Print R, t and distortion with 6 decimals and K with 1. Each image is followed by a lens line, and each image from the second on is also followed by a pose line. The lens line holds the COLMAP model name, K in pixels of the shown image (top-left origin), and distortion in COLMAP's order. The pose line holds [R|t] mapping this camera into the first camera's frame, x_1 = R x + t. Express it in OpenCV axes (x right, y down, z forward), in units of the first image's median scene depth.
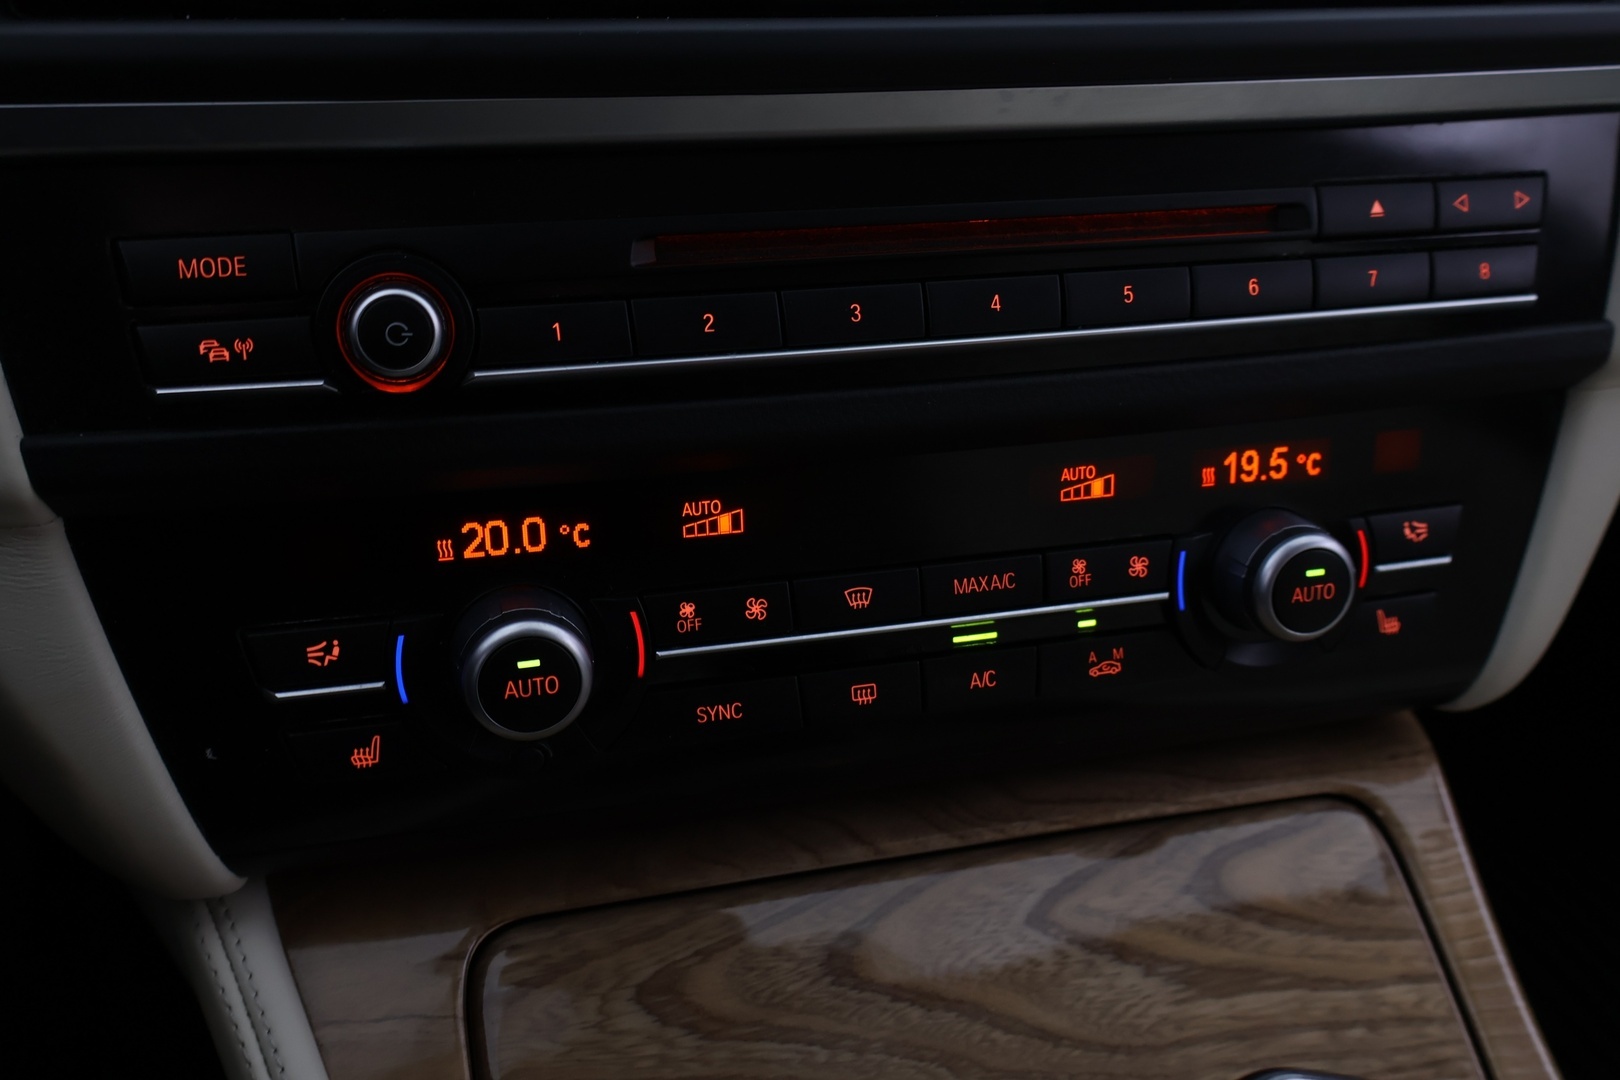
lens RADIAL K [[1603.0, 0, 807.5], [0, 1603.0, 531.2], [0, 0, 1]] dist [0.008108, 0.000000]
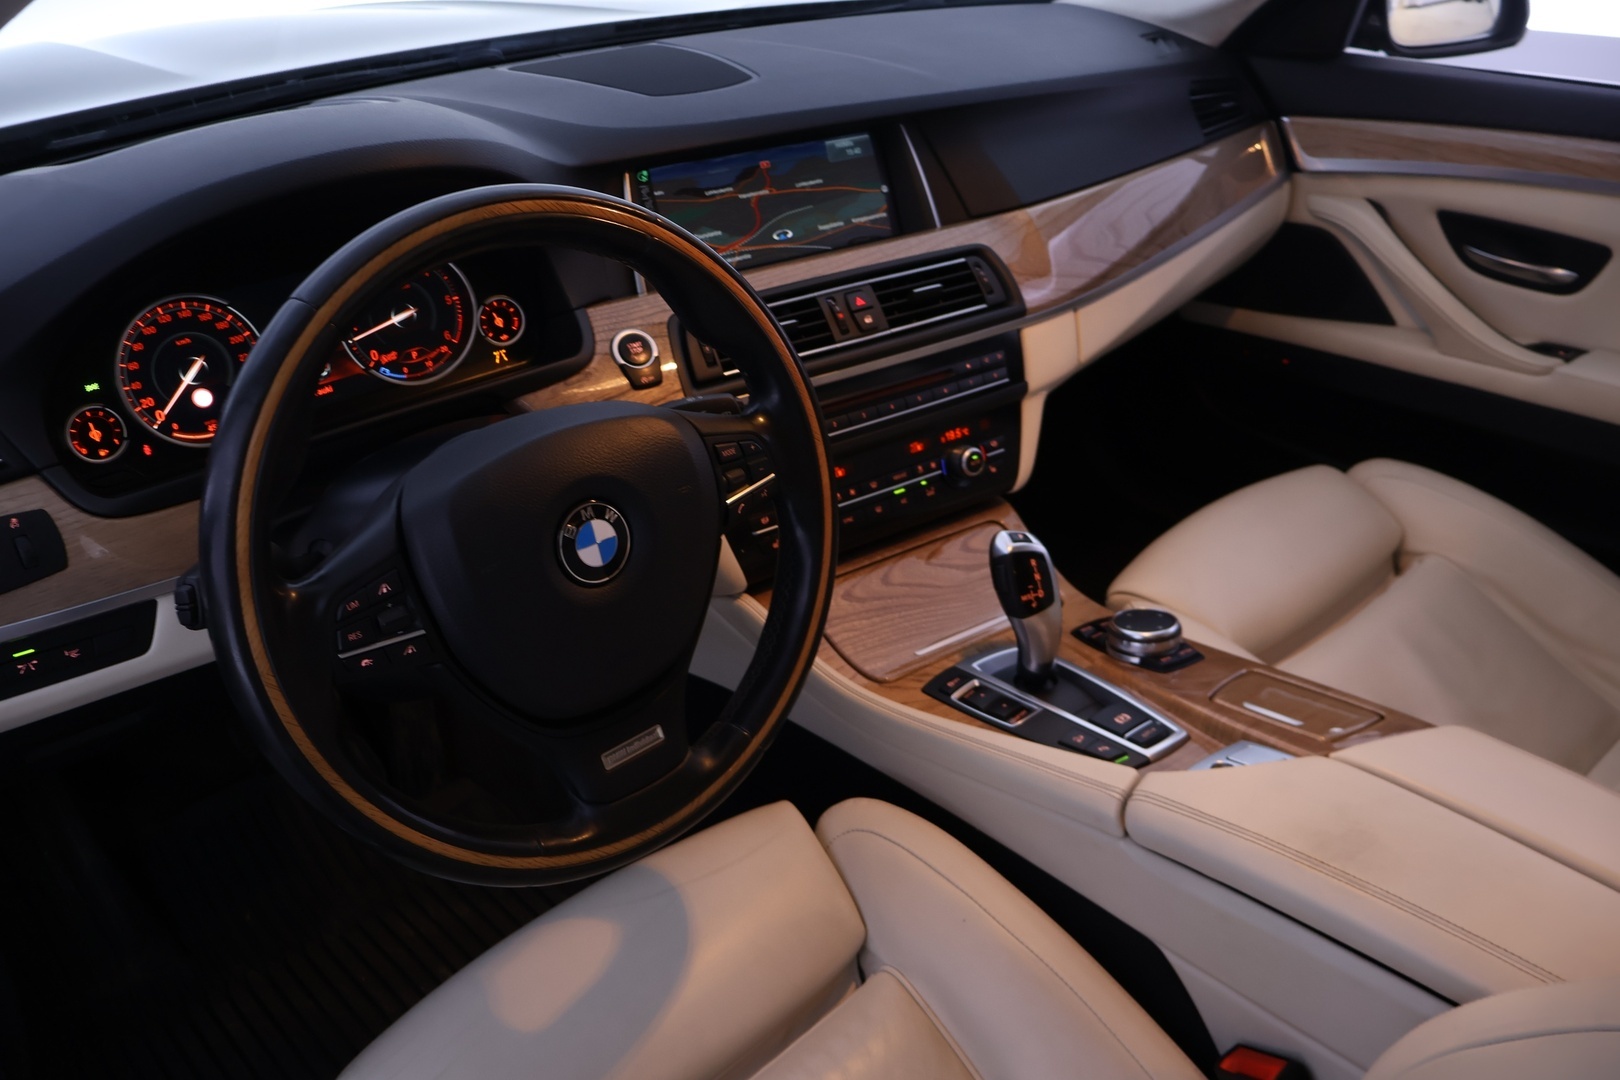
lens RADIAL K [[1375.7, 0, 812.6], [0, 1375.7, 541.4], [0, 0, 1]] dist [-0.012127, -0.011254]
pose [[0.938956, -0.217604, 0.266478, -1.049667], [0.227555, 0.973743, -0.006657, 0.165950], [-0.258032, 0.066889, 0.963818, -2.242867]]
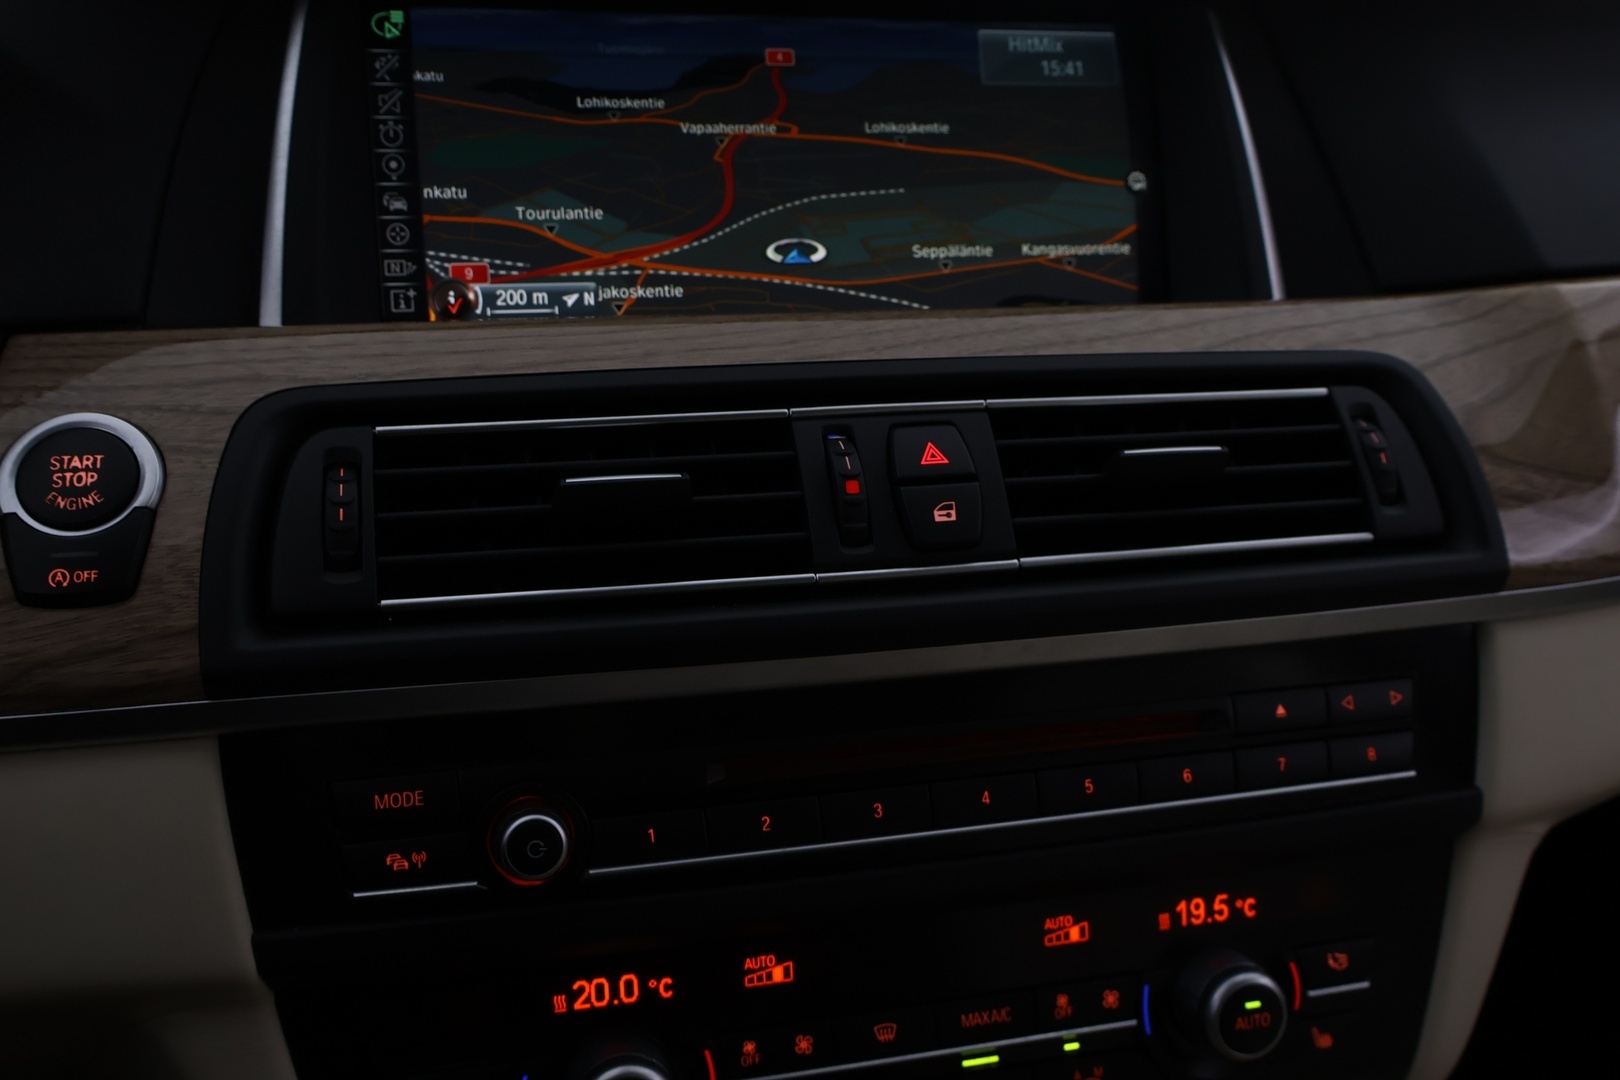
lens RADIAL K [[1572.9, 0, 806.5], [0, 1572.9, 539.1], [0, 0, 1]] dist [0.012335, 0.000000]
pose [[0.999776, -0.017117, -0.012426, -0.007664], [0.014418, 0.981337, -0.191755, -0.100932], [0.015477, 0.191533, 0.981364, -0.277671]]
